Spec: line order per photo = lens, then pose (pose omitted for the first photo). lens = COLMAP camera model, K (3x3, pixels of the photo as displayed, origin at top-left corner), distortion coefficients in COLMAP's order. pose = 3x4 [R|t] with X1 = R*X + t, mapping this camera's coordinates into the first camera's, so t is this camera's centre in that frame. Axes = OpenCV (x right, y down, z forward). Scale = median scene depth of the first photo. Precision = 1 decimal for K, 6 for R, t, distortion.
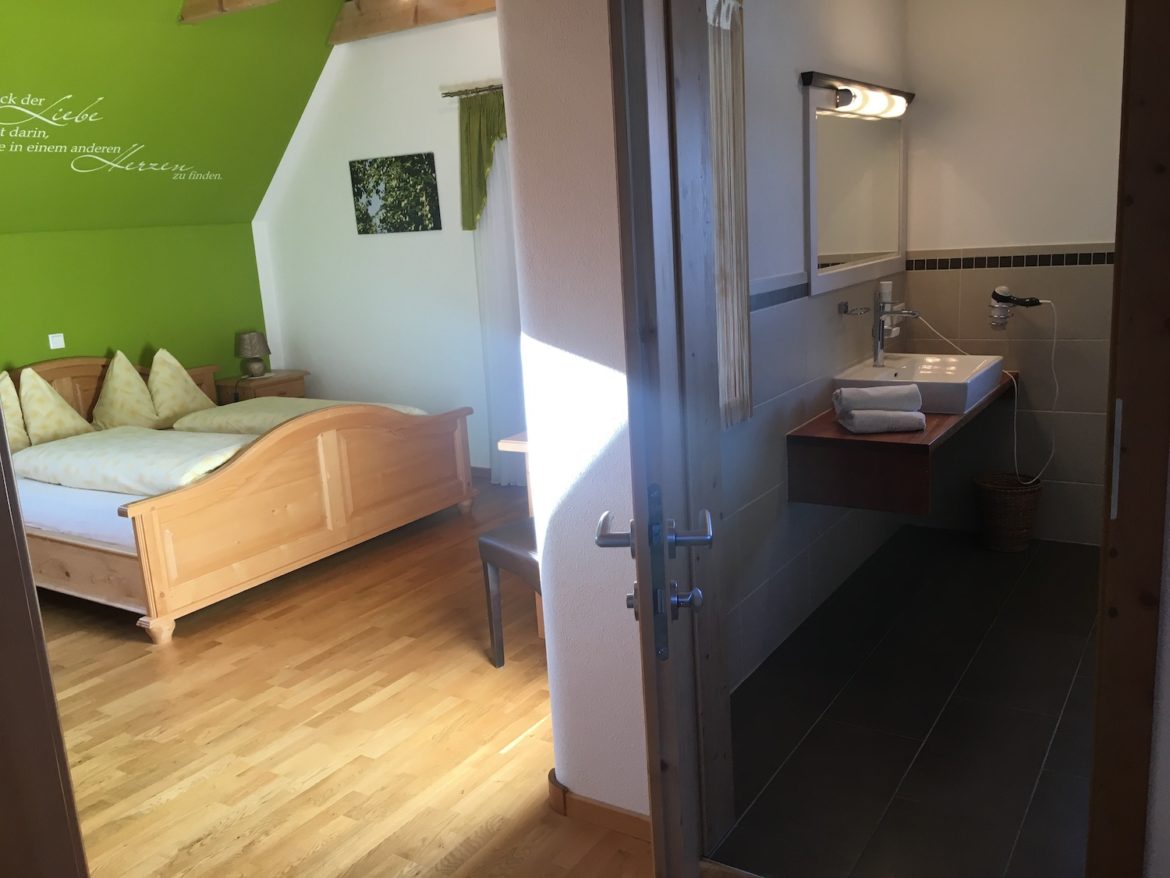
lens RADIAL K [[998.0, 0, 582.3], [0, 998.0, 435.1], [0, 0, 1]] dist [0.076079, -0.103311]
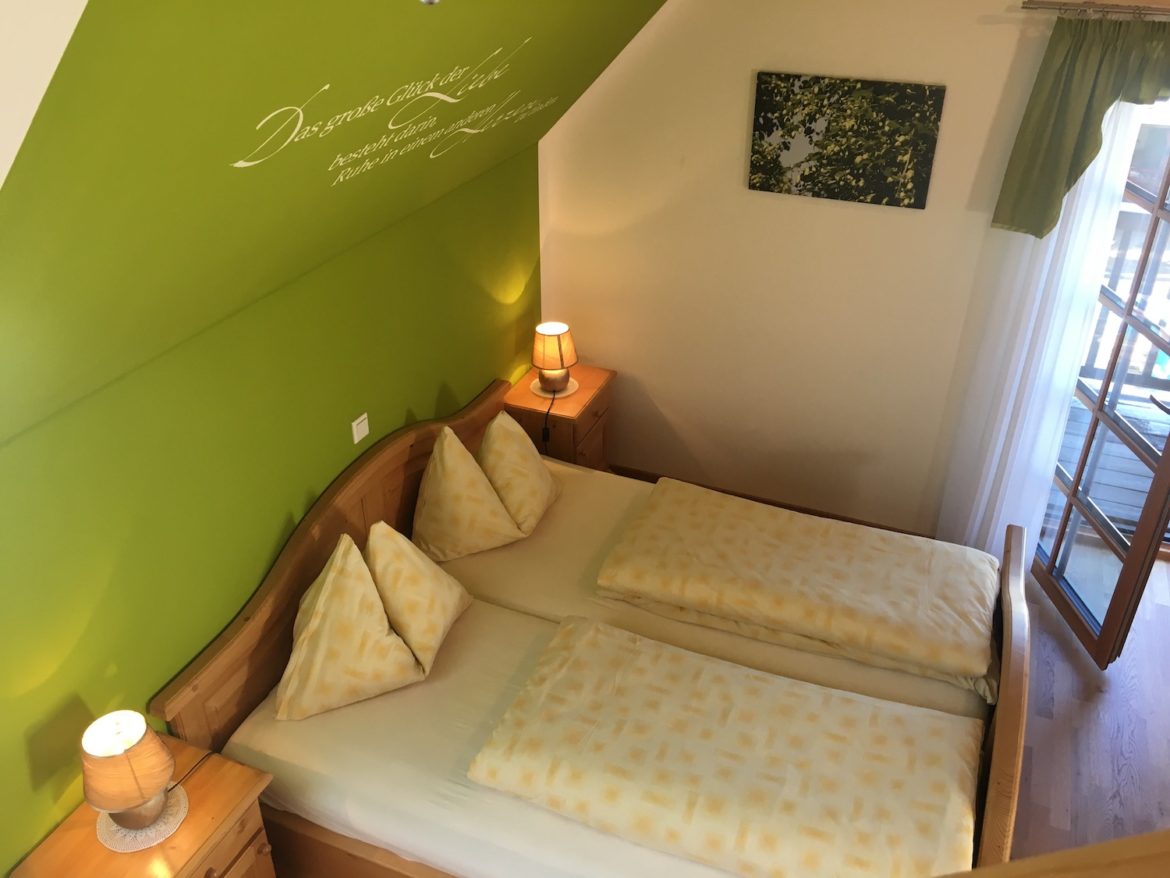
lens RADIAL K [[998.0, 0, 581.7], [0, 998.0, 438.1], [0, 0, 1]] dist [0.076079, -0.103311]
pose [[0.982219, -0.035673, 0.184321, -0.476894], [-0.024545, 0.948956, 0.314451, -0.263039], [-0.186130, -0.313384, 0.931207, 0.404349]]
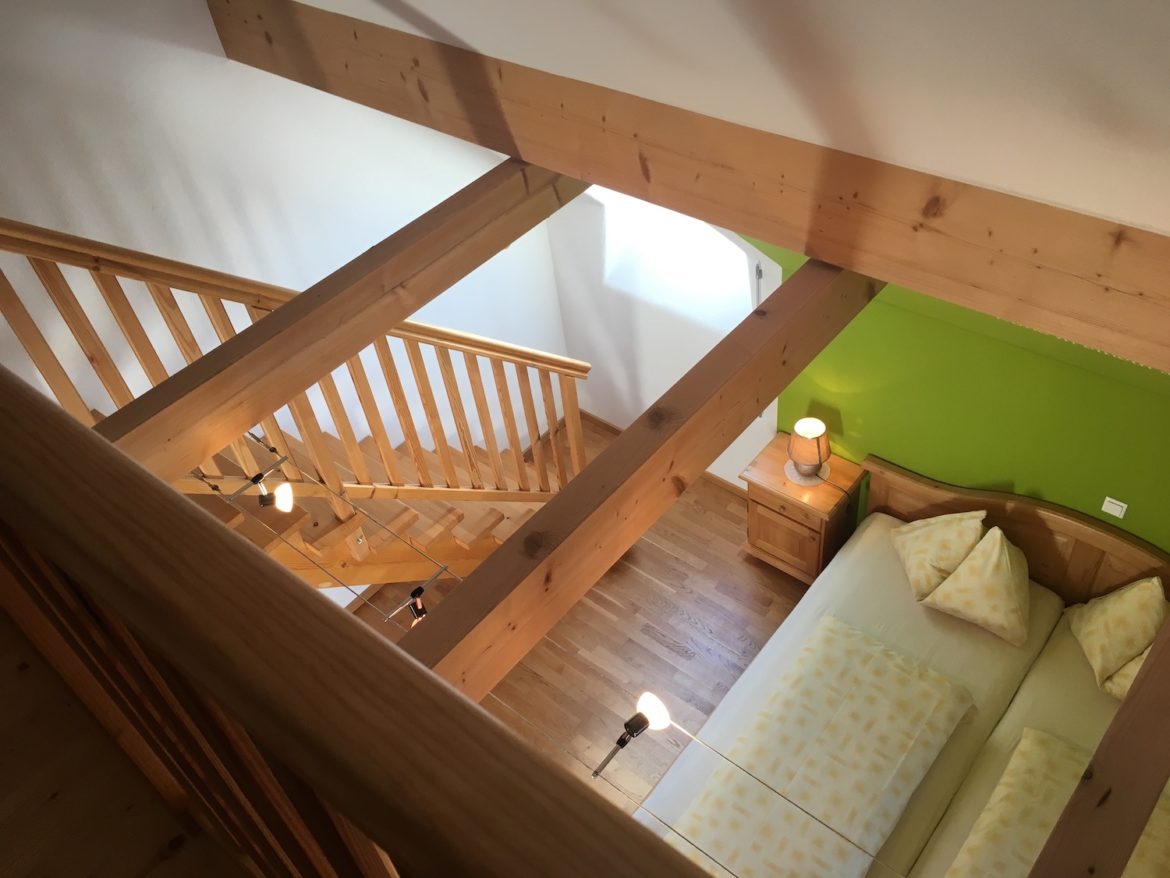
lens RADIAL K [[998.0, 0, 583.6], [0, 998.0, 436.6], [0, 0, 1]] dist [0.076079, -0.103311]
pose [[-0.115271, 0.741078, -0.661450, -0.042159], [-0.090826, 0.655236, 0.749944, -0.594202], [0.989173, 0.146524, -0.008220, 0.600184]]
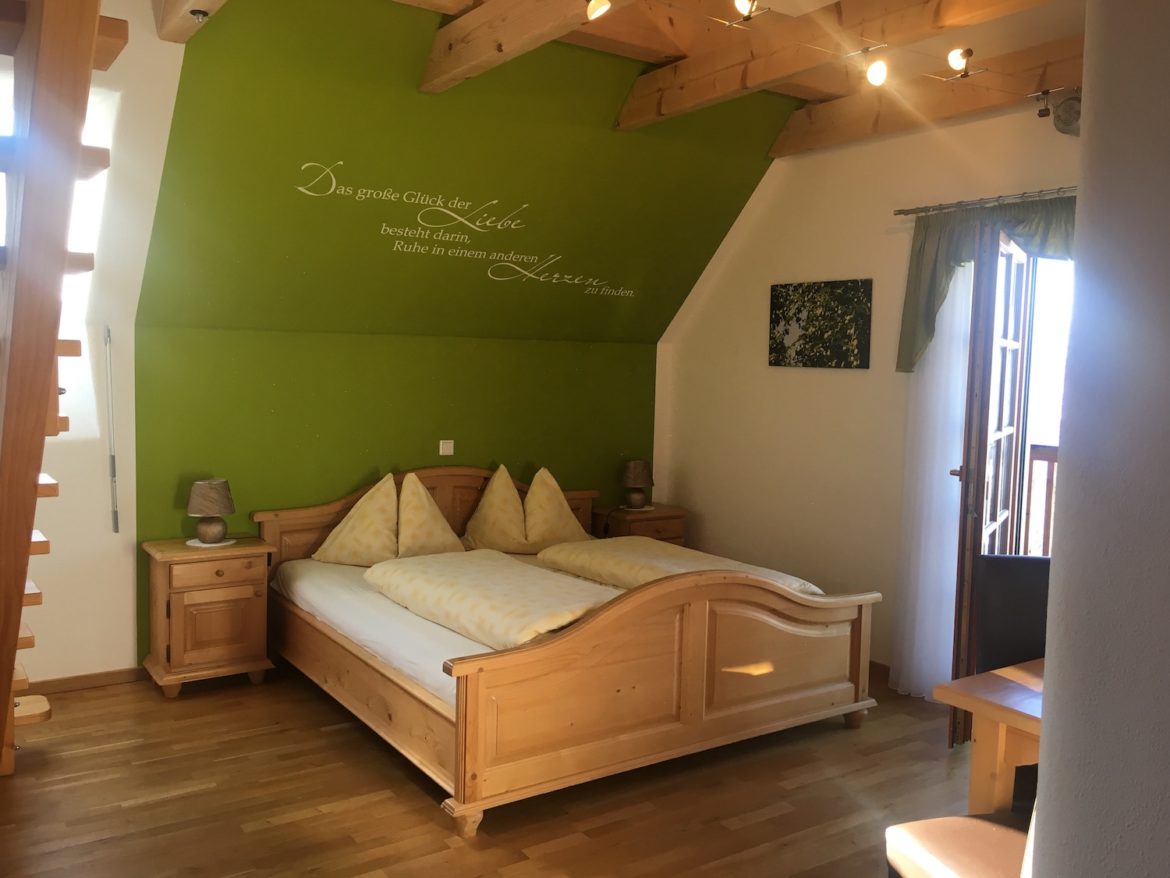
lens RADIAL K [[998.0, 0, 582.8], [0, 998.0, 439.7], [0, 0, 1]] dist [0.076079, -0.103311]
pose [[0.919277, 0.117219, -0.375751, -0.038554], [-0.161776, 0.982788, -0.089197, -0.034226], [0.358828, 0.142784, 0.922418, 0.154170]]
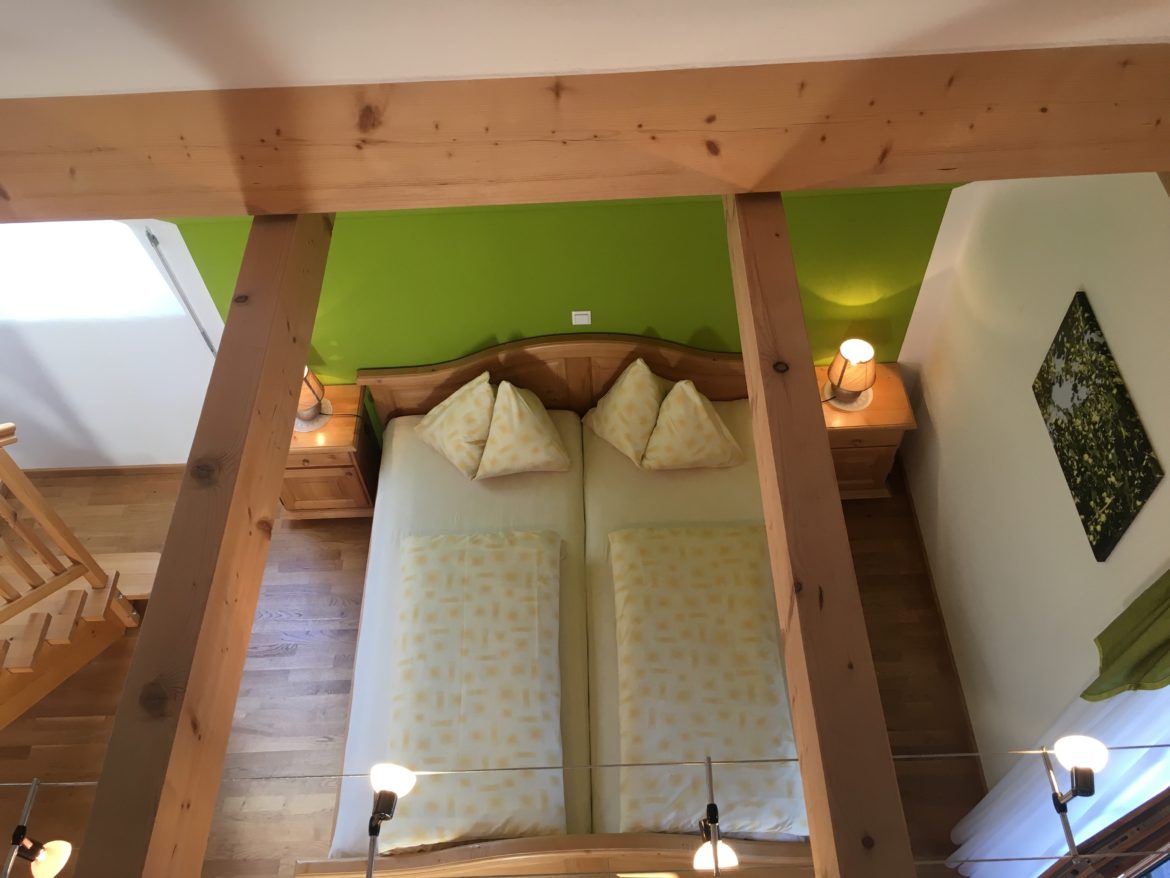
lens RADIAL K [[998.0, 0, 583.7], [0, 998.0, 436.3], [0, 0, 1]] dist [0.076079, -0.103311]
pose [[0.560959, 0.683066, -0.467702, -0.093406], [-0.166535, 0.646526, 0.744493, -0.576464], [0.810920, -0.339742, 0.476429, 0.576489]]
